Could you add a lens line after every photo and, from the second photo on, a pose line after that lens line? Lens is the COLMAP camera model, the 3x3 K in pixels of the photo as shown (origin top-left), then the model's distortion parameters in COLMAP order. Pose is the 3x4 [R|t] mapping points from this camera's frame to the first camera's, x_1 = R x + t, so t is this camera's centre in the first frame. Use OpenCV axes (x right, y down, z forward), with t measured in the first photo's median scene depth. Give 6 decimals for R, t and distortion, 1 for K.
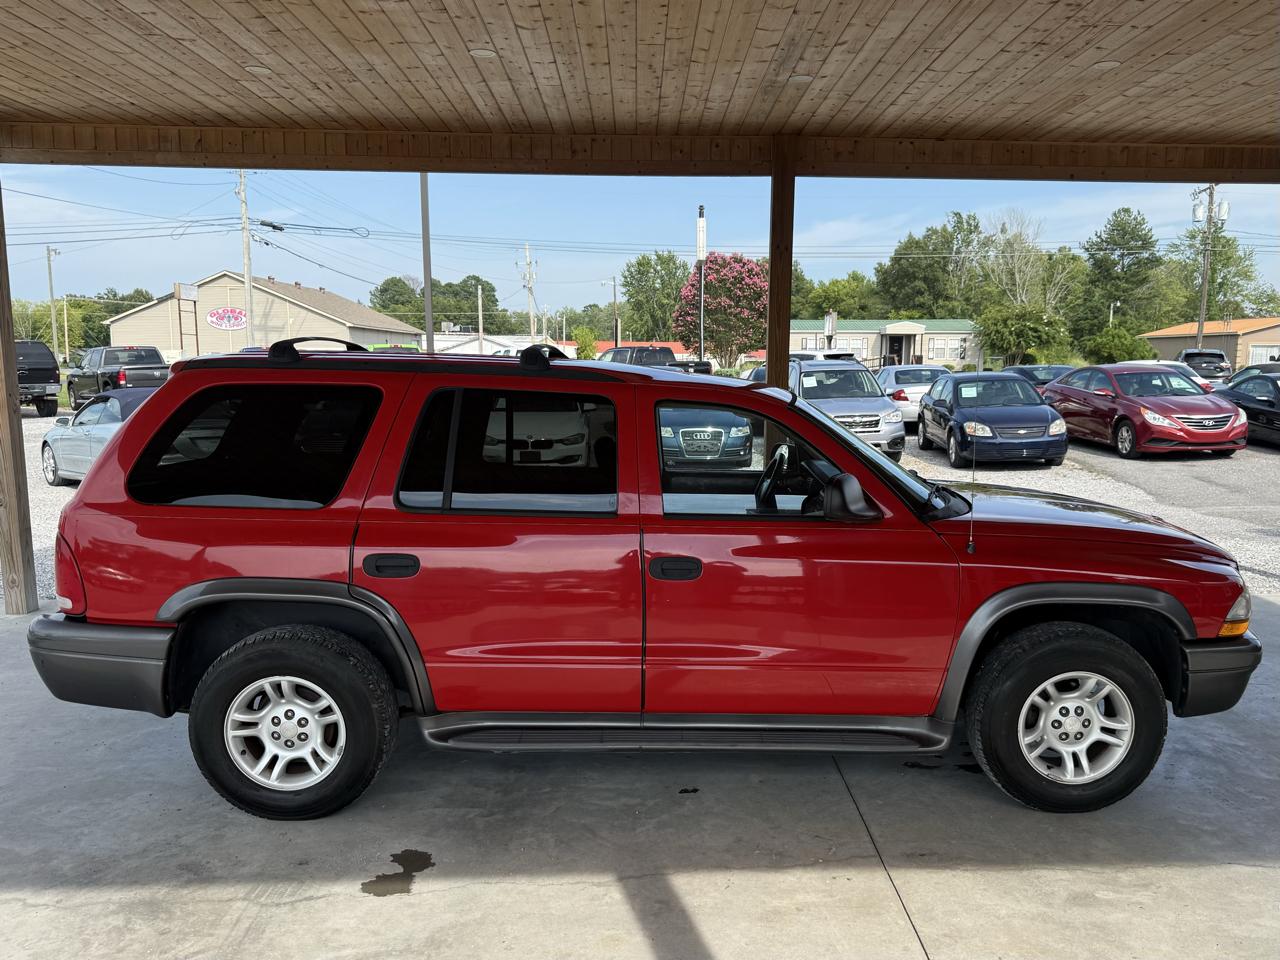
lens RADIAL K [[1056.2, 0, 679.3], [0, 1056.2, 513.0], [0, 0, 1]] dist [0.121541, -0.187164]
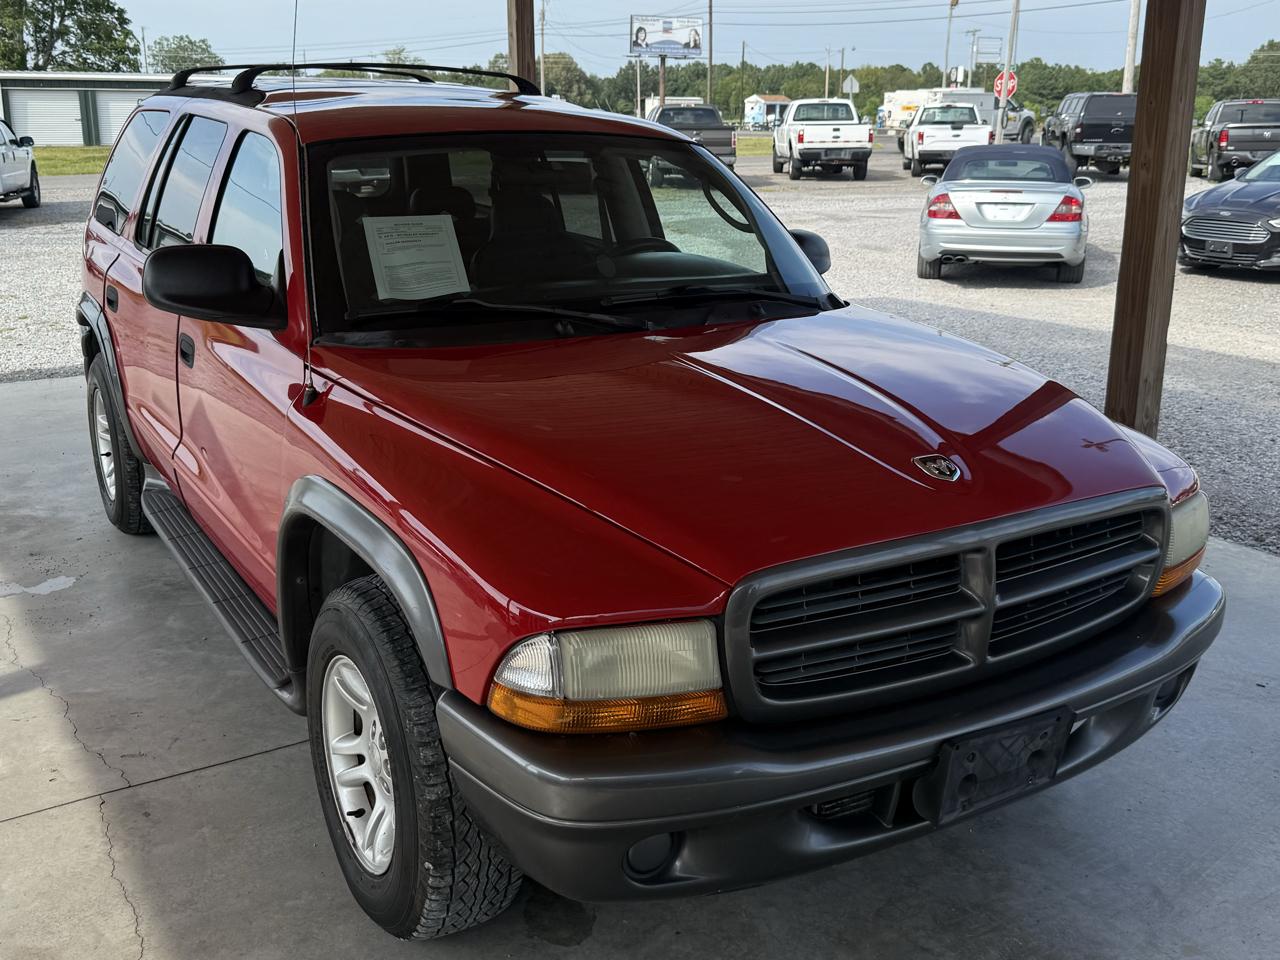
lens RADIAL K [[1258.0, 0, 639.2], [0, 1258.0, 436.6], [0, 0, 1]] dist [0.177869, -0.375105]
pose [[0.494940, 0.215404, -0.841805, 0.873303], [-0.131440, 0.976198, 0.172512, -0.082828], [0.858928, 0.025264, 0.511473, 0.726930]]
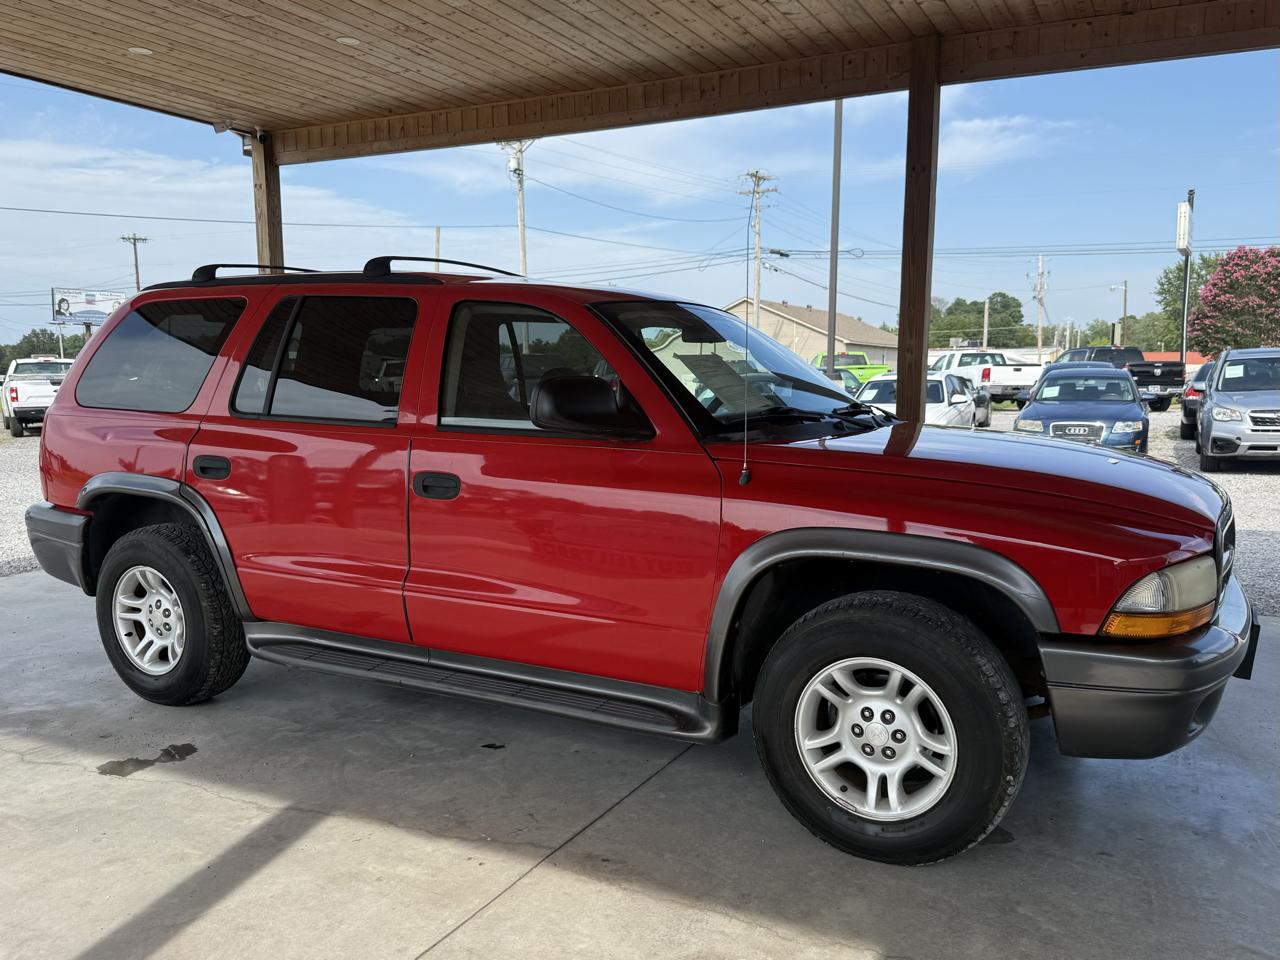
lens RADIAL K [[1019.8, 0, 663.6], [0, 1019.8, 498.9], [0, 0, 1]] dist [0.104827, -0.168054]
pose [[0.871732, 0.053729, -0.487029, 0.527678], [-0.067091, 0.997697, -0.010020, 0.053822], [0.485368, 0.041410, 0.873329, 0.306418]]
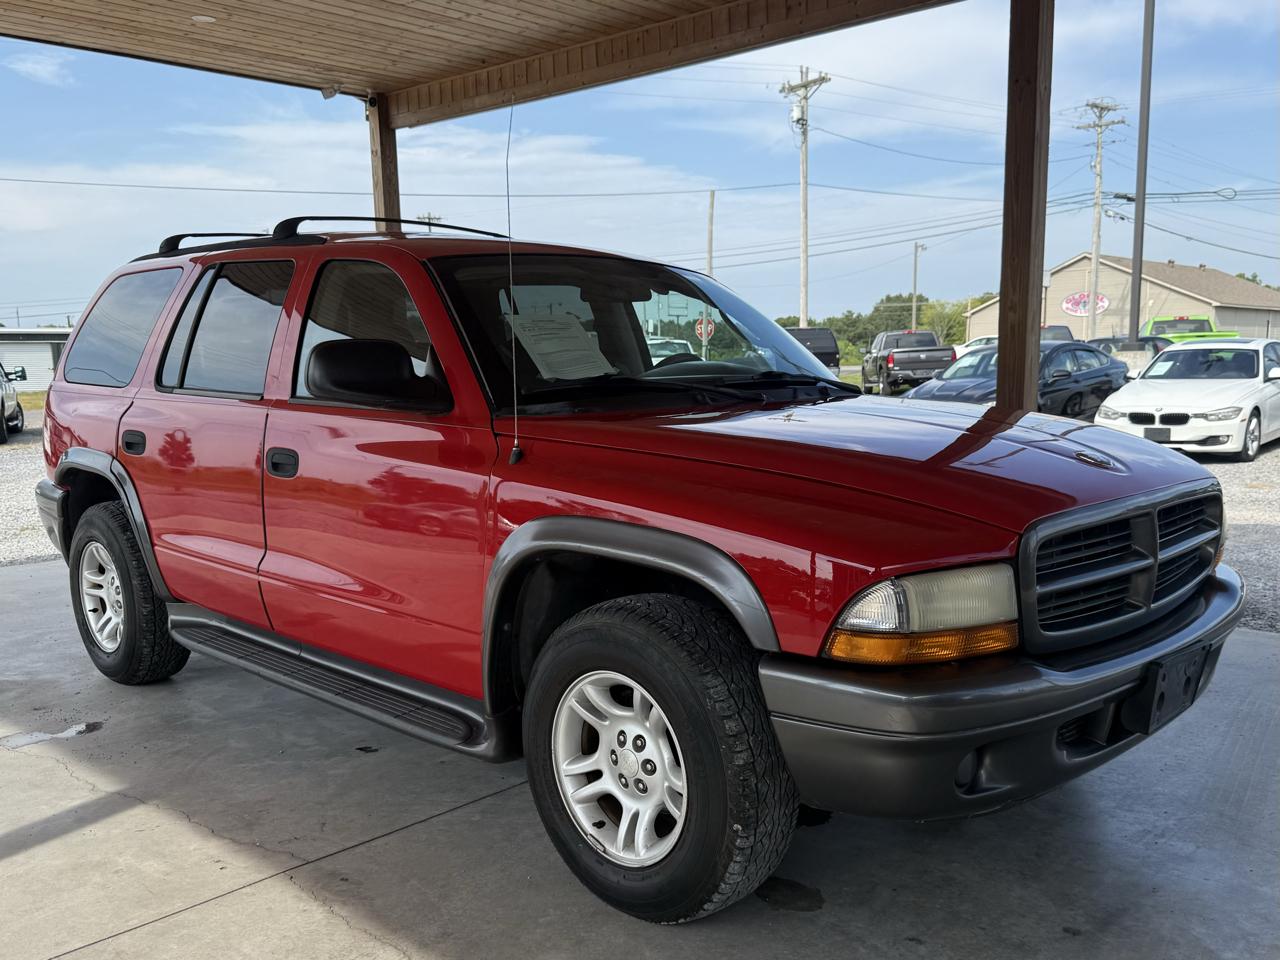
lens RADIAL K [[1146.7, 0, 678.3], [0, 1146.7, 519.9], [0, 0, 1]] dist [0.144103, -0.276441]
pose [[0.707287, 0.086150, -0.701657, 0.768438], [-0.087791, 0.995567, 0.033742, 0.035513], [0.701454, 0.037734, 0.711715, 0.518167]]
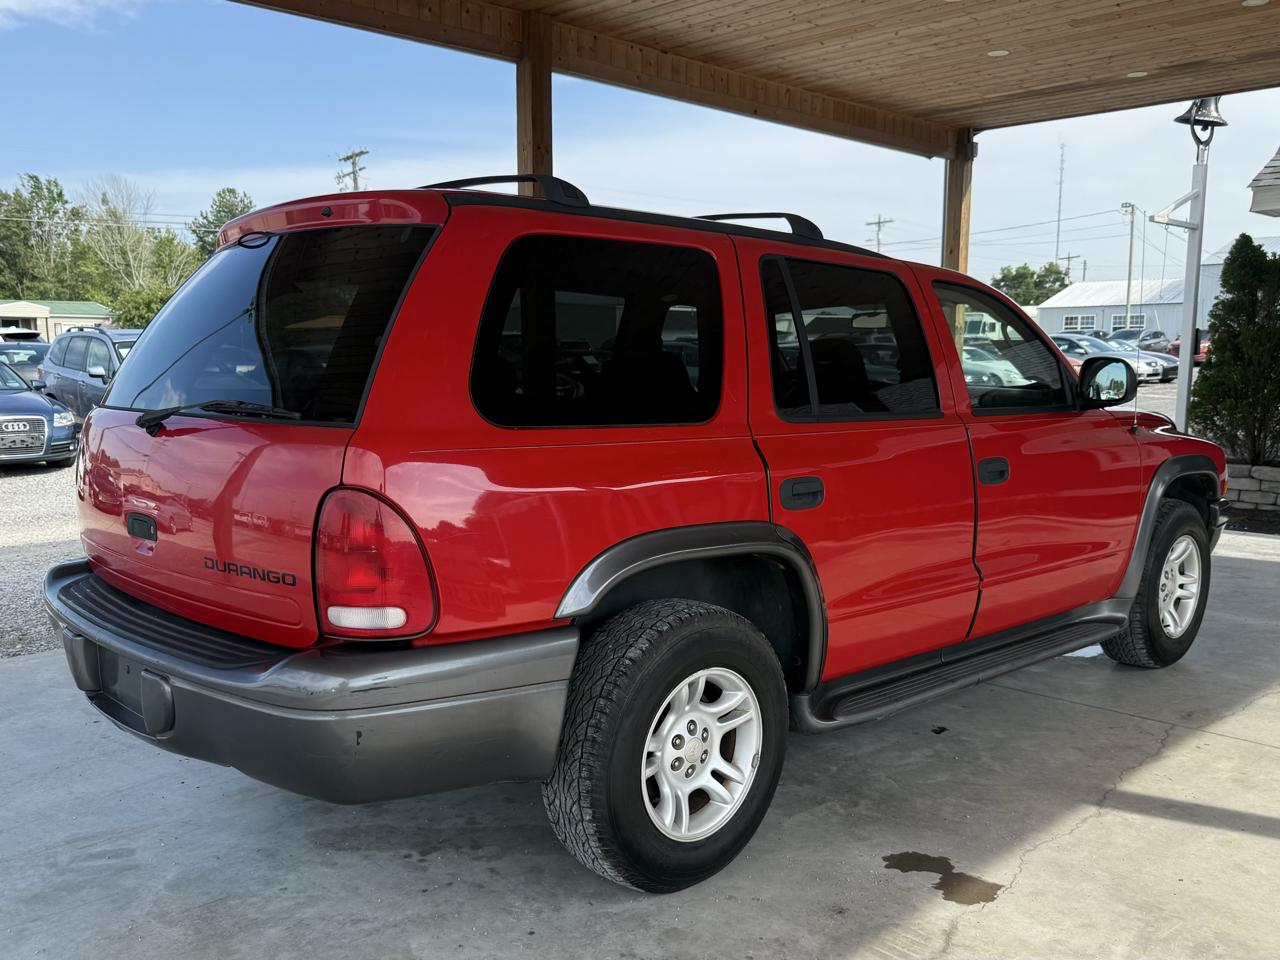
lens RADIAL K [[1157.5, 0, 638.8], [0, 1157.5, 545.7], [0, 0, 1]] dist [0.155445, -0.286991]
pose [[0.734040, -0.119062, 0.668587, -0.796294], [0.108787, 0.992413, 0.057292, 0.024184], [-0.670336, 0.030679, 0.741423, 0.428806]]
